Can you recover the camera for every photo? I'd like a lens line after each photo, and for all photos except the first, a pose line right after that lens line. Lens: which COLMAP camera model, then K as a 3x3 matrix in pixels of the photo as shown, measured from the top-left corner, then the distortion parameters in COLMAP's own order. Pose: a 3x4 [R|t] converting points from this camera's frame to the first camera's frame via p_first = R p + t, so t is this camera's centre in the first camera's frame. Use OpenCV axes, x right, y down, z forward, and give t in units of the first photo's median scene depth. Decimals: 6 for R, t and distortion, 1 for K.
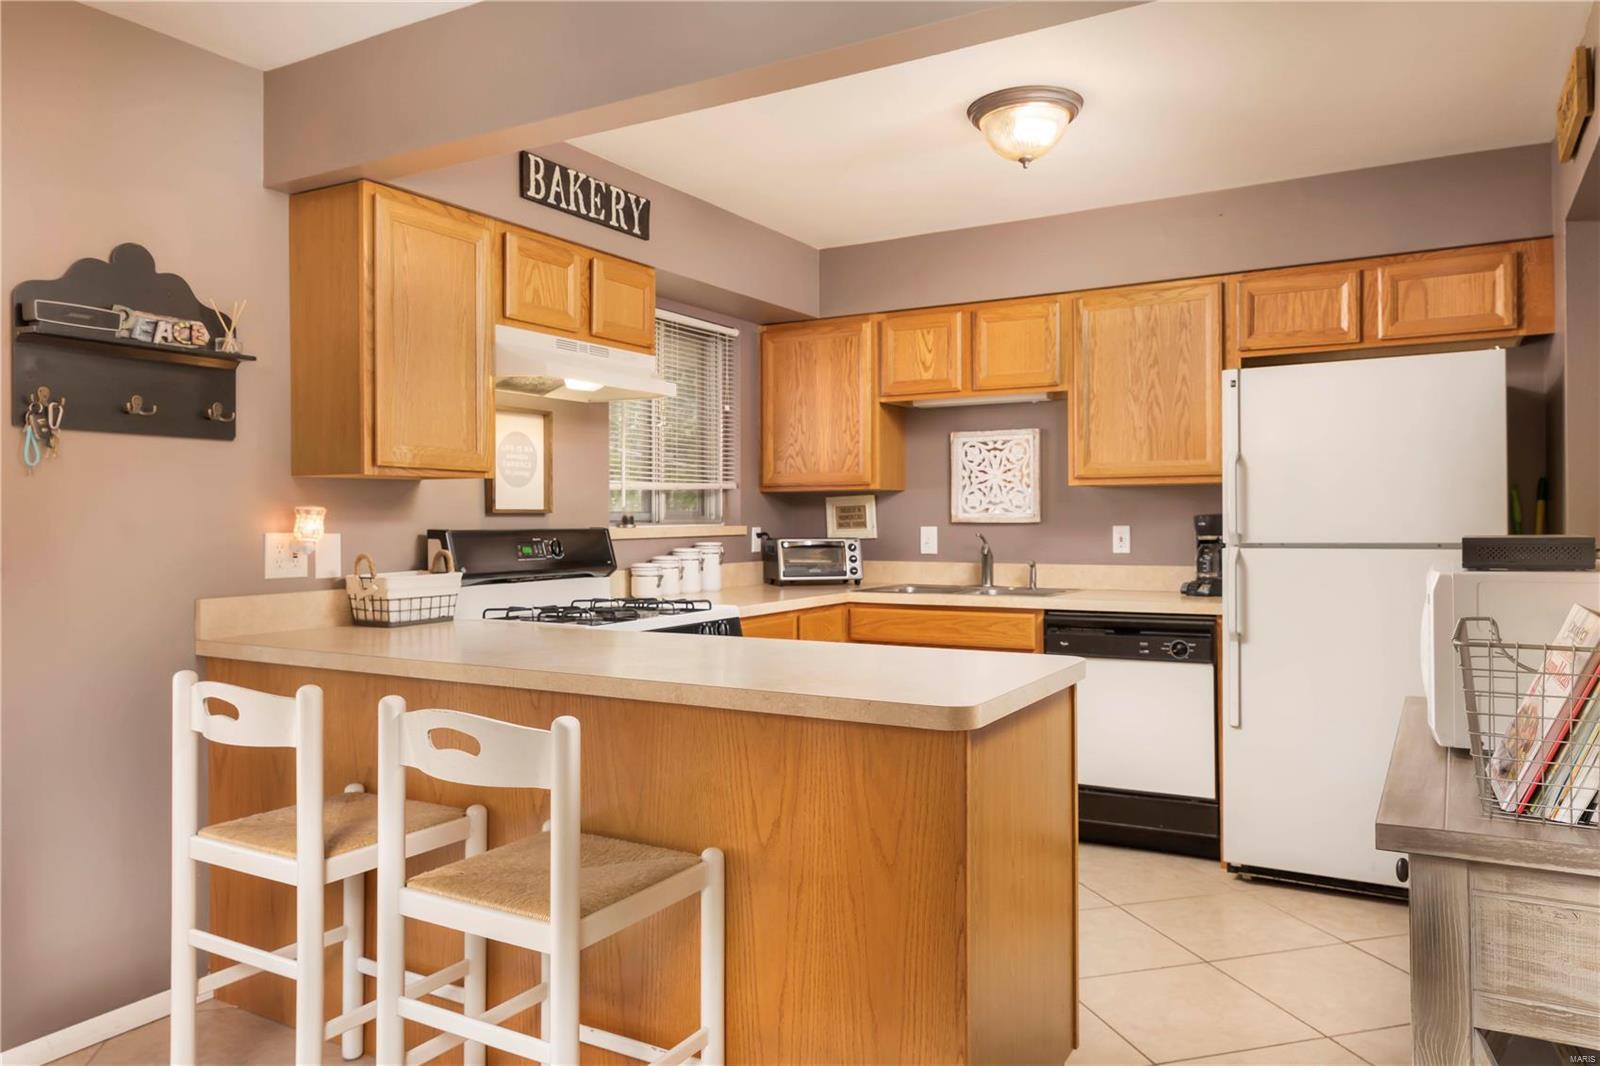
lens RADIAL K [[1101.3, 0, 810.3], [0, 1101.3, 523.3], [0, 0, 1]] dist [0.007397, -0.005378]
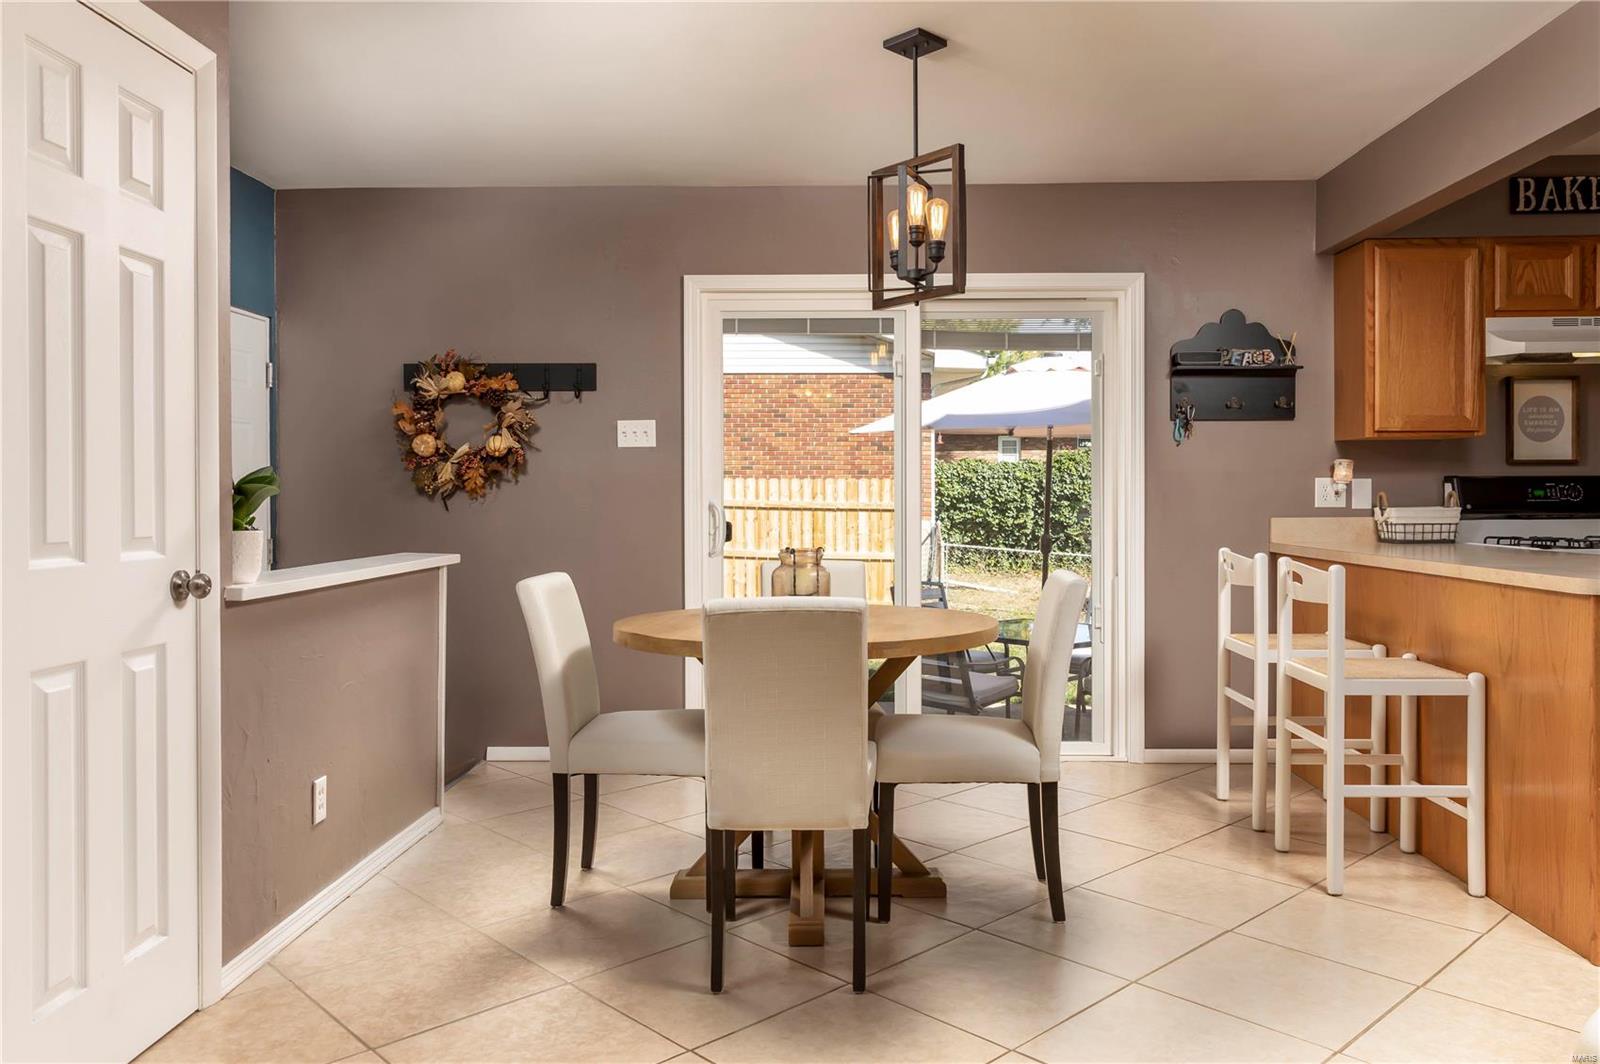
lens RADIAL K [[1150.6, 0, 808.2], [0, 1150.6, 520.7], [0, 0, 1]] dist [-0.031852, 0.013704]
pose [[0.458089, 0.017529, -0.888733, 0.523477], [0.000592, 0.999799, 0.020025, 0.031294], [0.888906, -0.009699, 0.457987, -0.319321]]
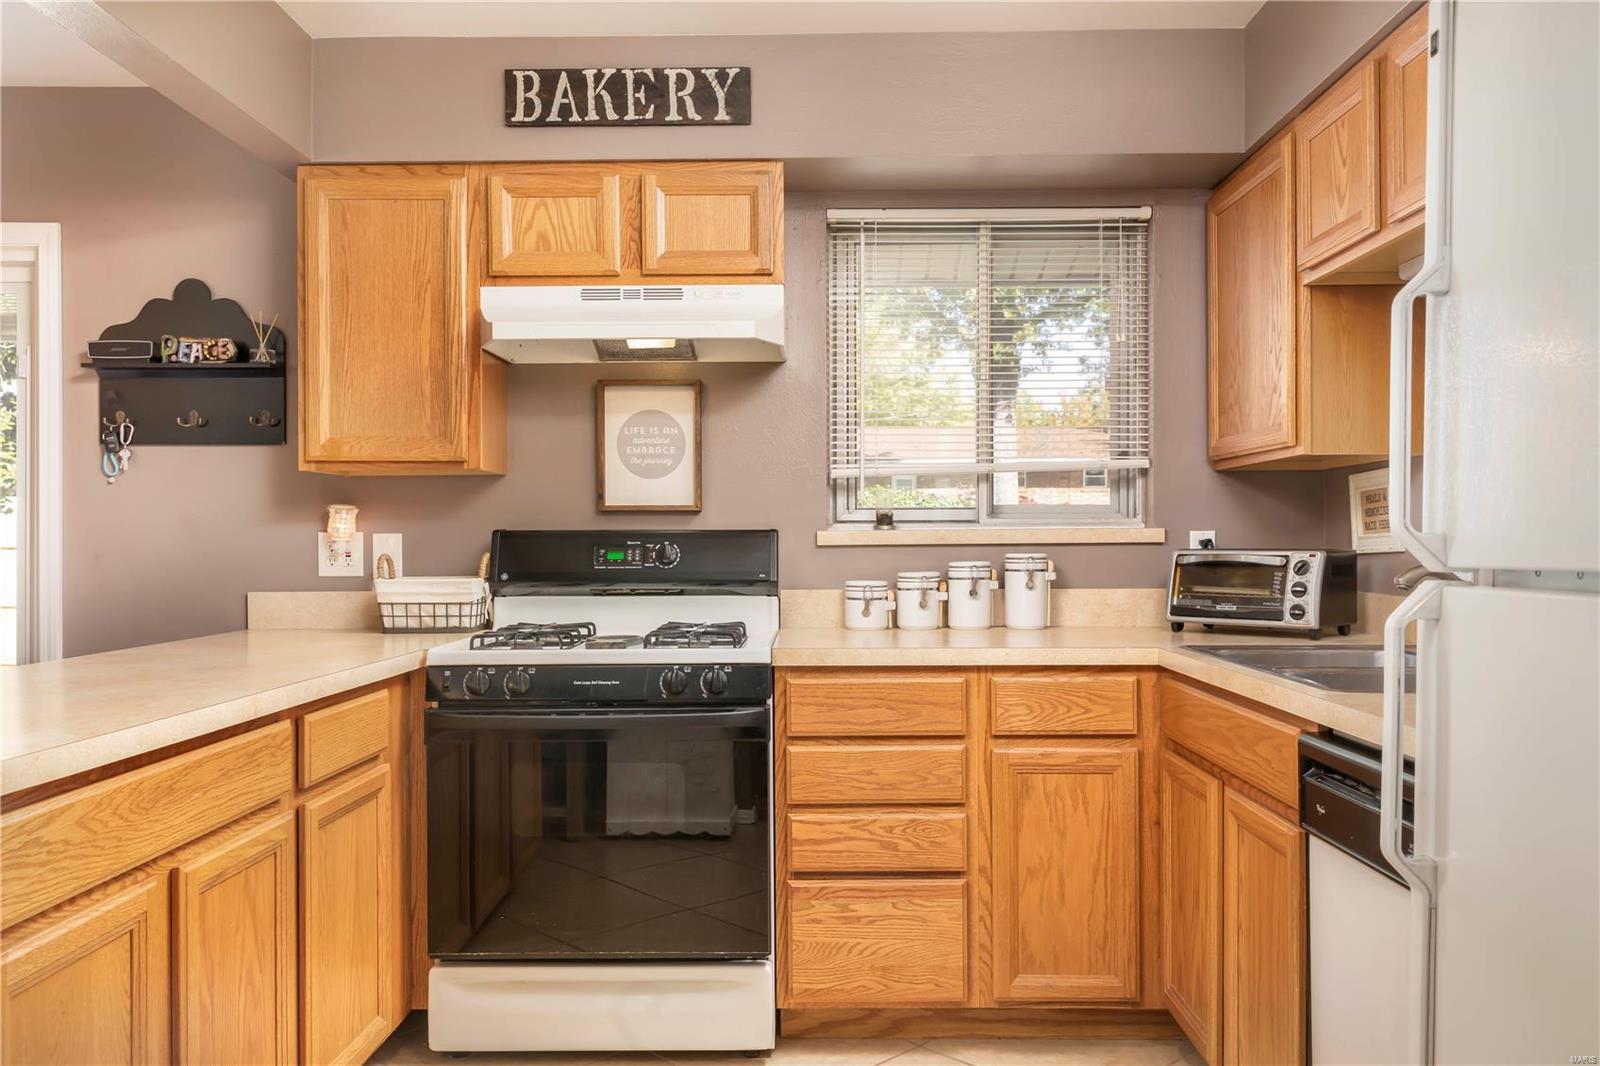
lens RADIAL K [[1231.0, 0, 800.6], [0, 1231.0, 536.9], [0, 0, 1]] dist [0.024512, 0.002153]
pose [[0.480160, -0.000402, -0.877181, 0.634144], [-0.002199, 0.999996, -0.001662, 0.012385], [0.877178, 0.002727, 0.480158, 0.722607]]
